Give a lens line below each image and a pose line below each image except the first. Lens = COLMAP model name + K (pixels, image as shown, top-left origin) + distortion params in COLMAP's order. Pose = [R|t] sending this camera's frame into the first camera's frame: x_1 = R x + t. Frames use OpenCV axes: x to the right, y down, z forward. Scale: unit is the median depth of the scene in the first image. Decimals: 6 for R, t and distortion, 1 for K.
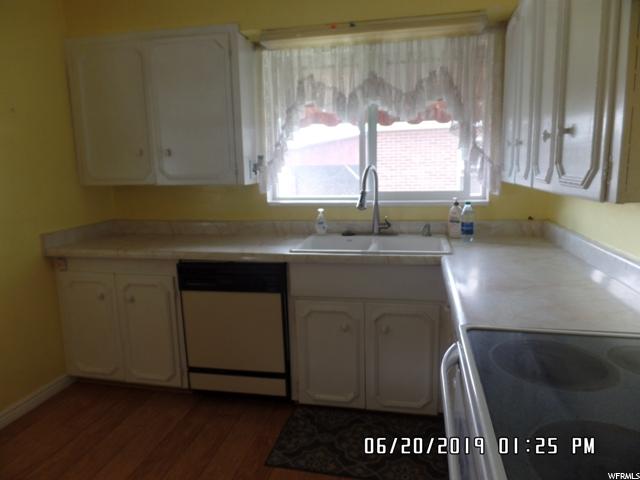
lens RADIAL K [[437.2, 0, 320.0], [0, 437.2, 240.0], [0, 0, 1]] dist [-0.001563, -0.002267]
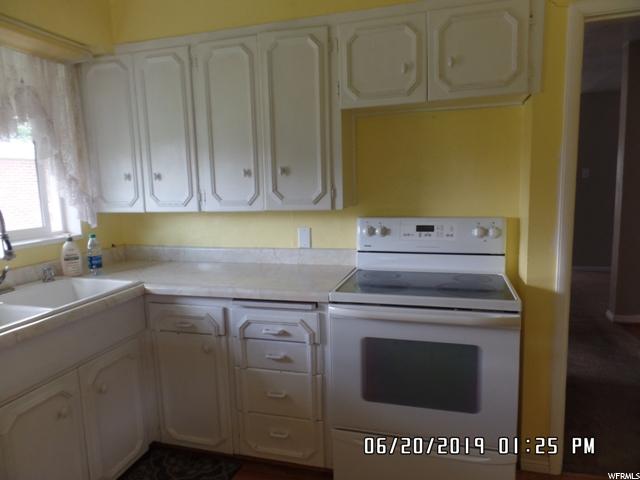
lens RADIAL K [[437.2, 0, 320.0], [0, 437.2, 240.0], [0, 0, 1]] dist [-0.001563, -0.002267]
pose [[0.064364, -0.107243, 0.992147, -0.583077], [0.192302, 0.976908, 0.093120, -0.068675], [-0.979223, 0.184798, 0.083500, 0.425558]]
